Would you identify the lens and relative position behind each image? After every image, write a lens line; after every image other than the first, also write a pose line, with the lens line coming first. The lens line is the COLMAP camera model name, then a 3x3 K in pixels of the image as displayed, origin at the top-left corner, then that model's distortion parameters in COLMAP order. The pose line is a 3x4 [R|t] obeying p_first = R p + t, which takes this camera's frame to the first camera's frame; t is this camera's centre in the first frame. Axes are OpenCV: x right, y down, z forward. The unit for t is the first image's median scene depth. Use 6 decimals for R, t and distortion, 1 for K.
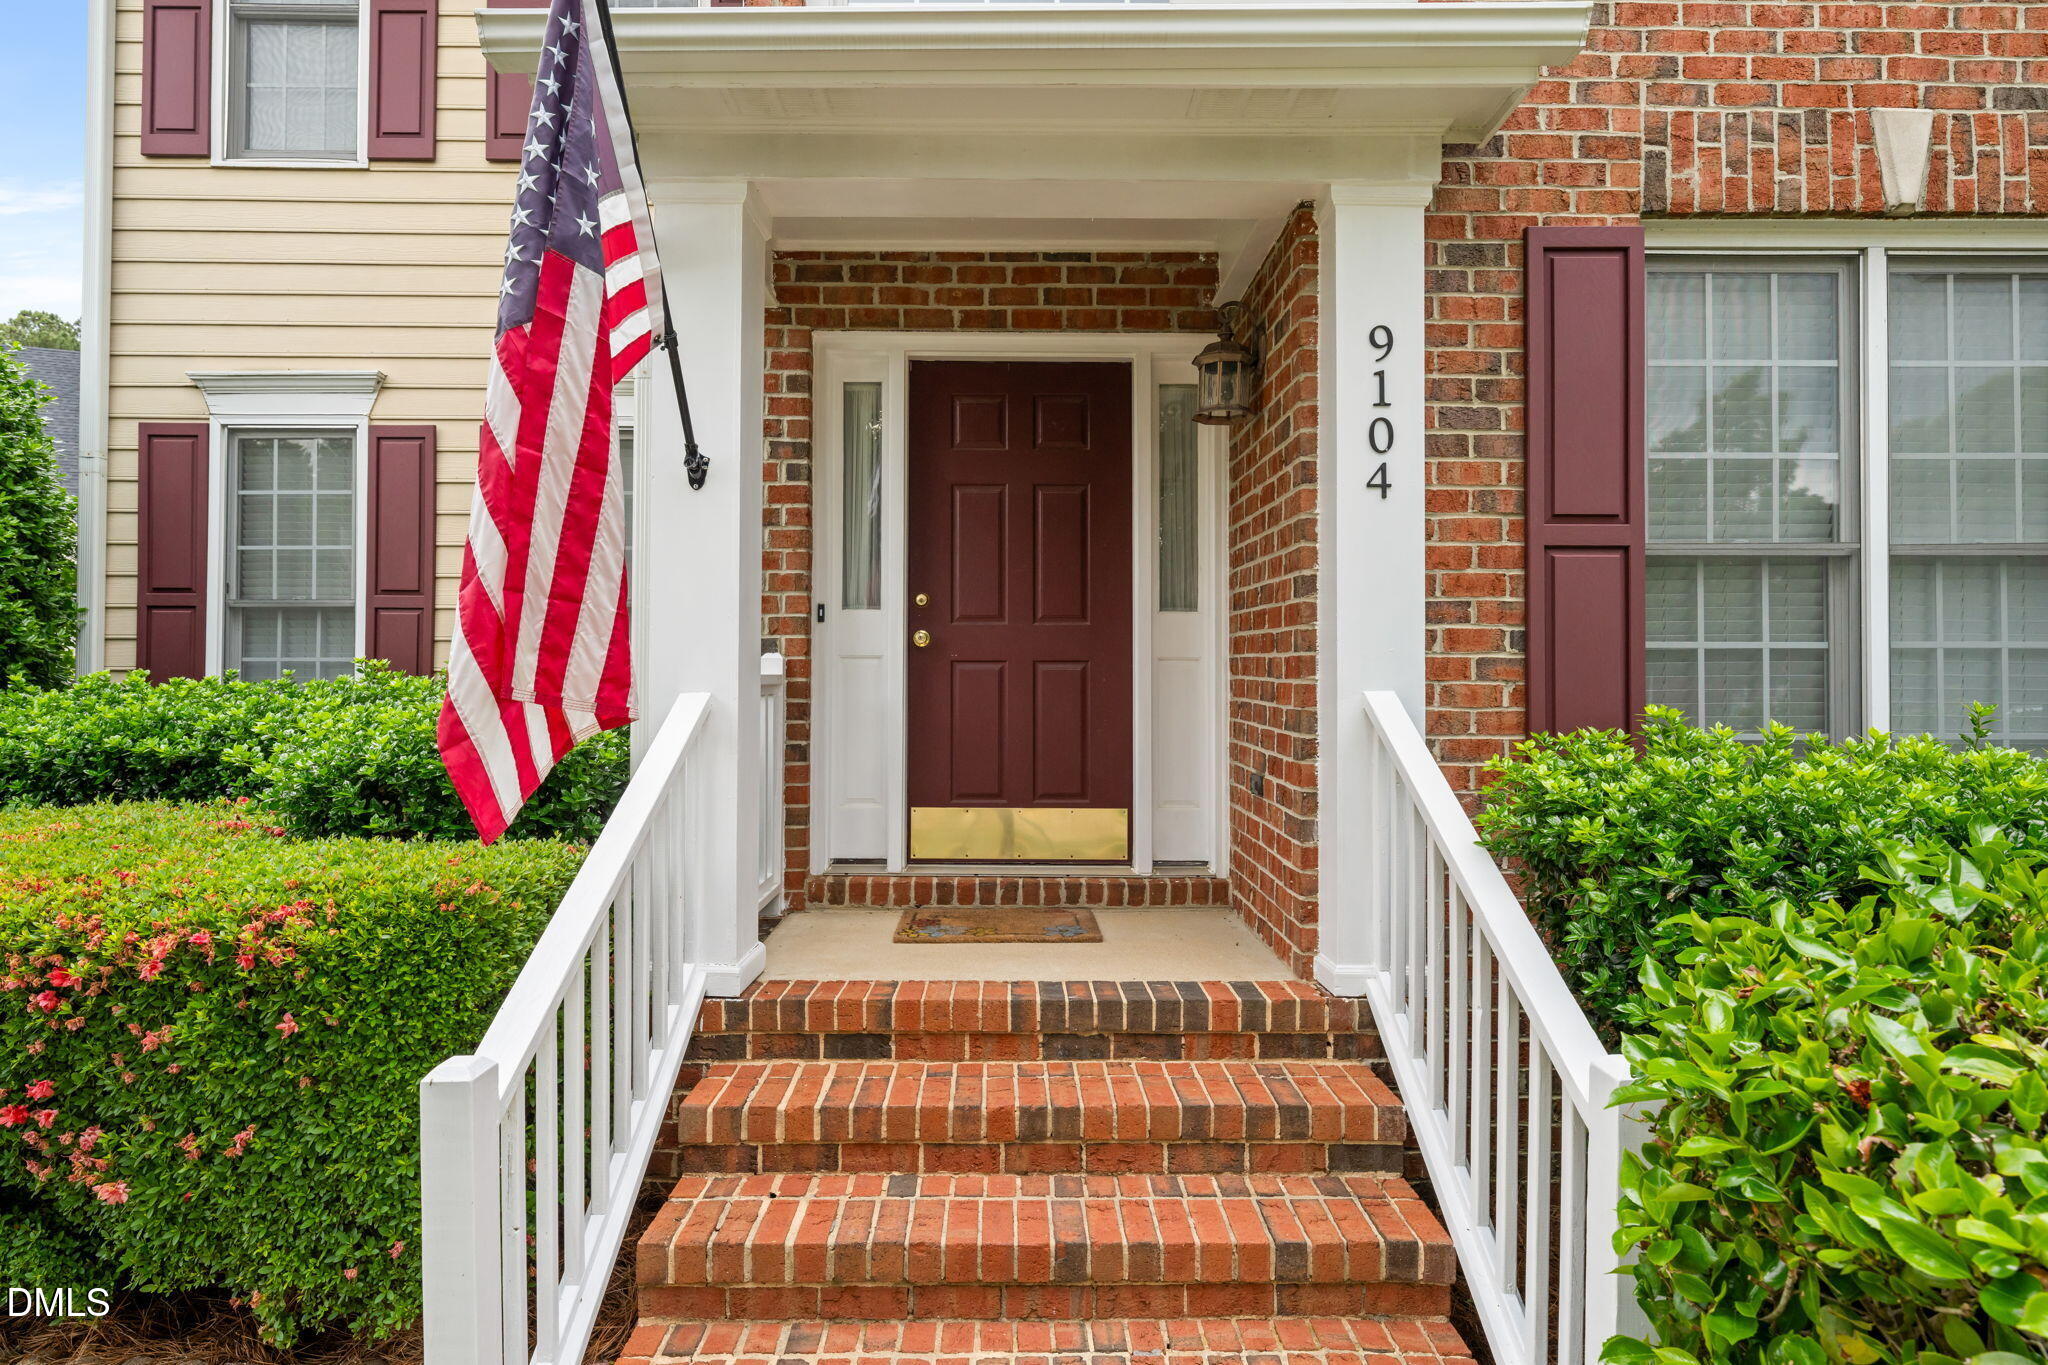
lens RADIAL K [[1057.7, 0, 1033.9], [0, 1057.7, 674.0], [0, 0, 1]] dist [-0.000428, 0.000201]
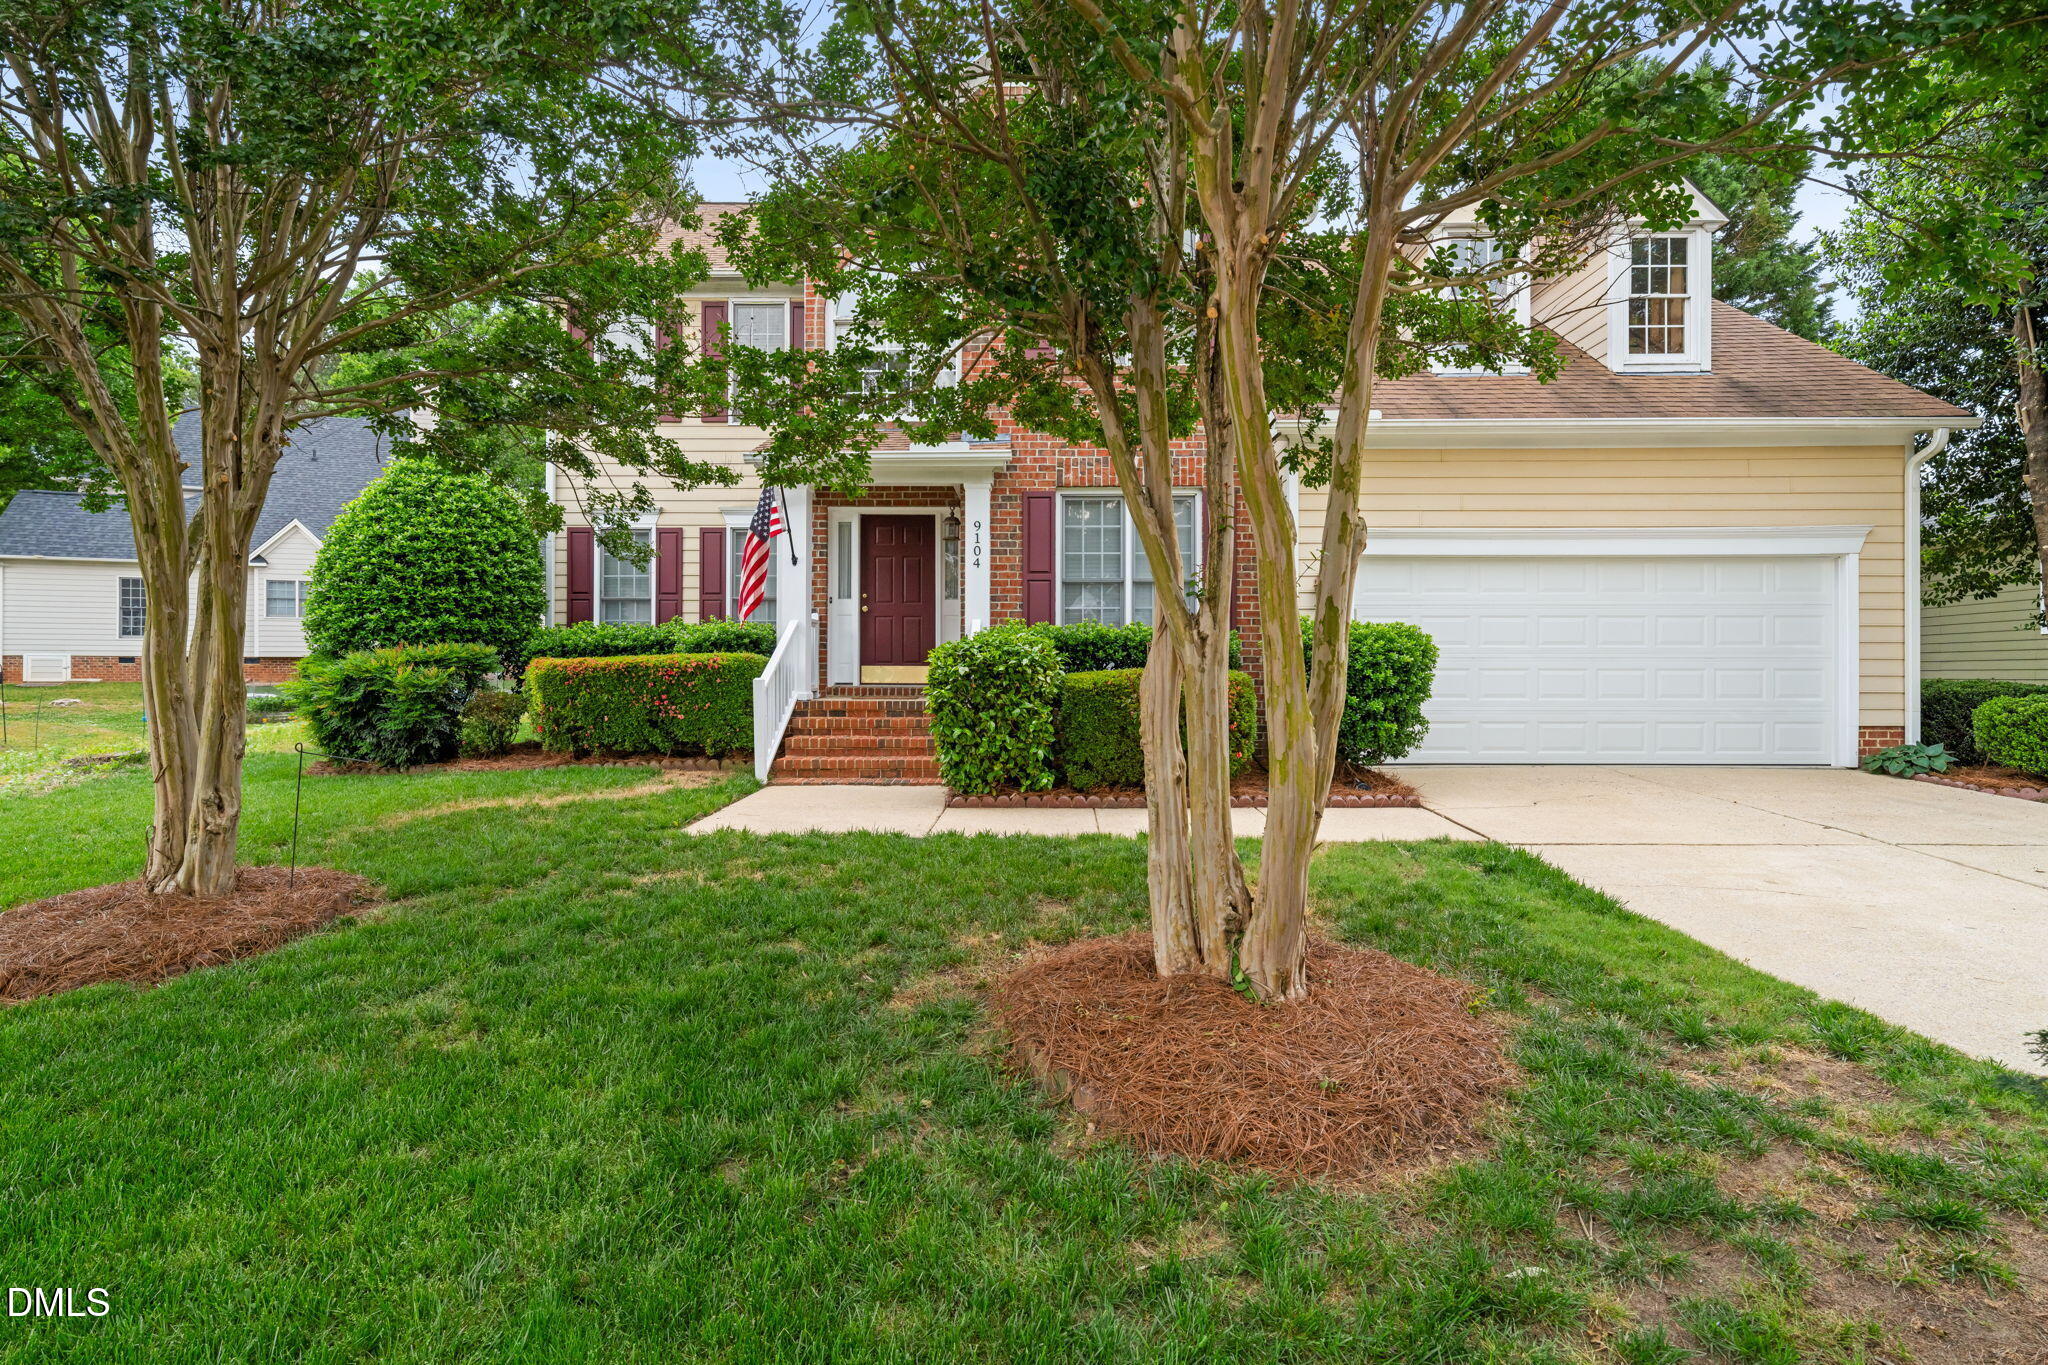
lens RADIAL K [[1057.7, 0, 1035.7], [0, 1057.7, 683.8], [0, 0, 1]] dist [-0.000428, 0.000201]
pose [[0.999378, 0.001518, -0.035227, 0.492395], [-0.001305, 0.999981, 0.006054, 0.163560], [0.035236, -0.006004, 0.999361, -2.008718]]
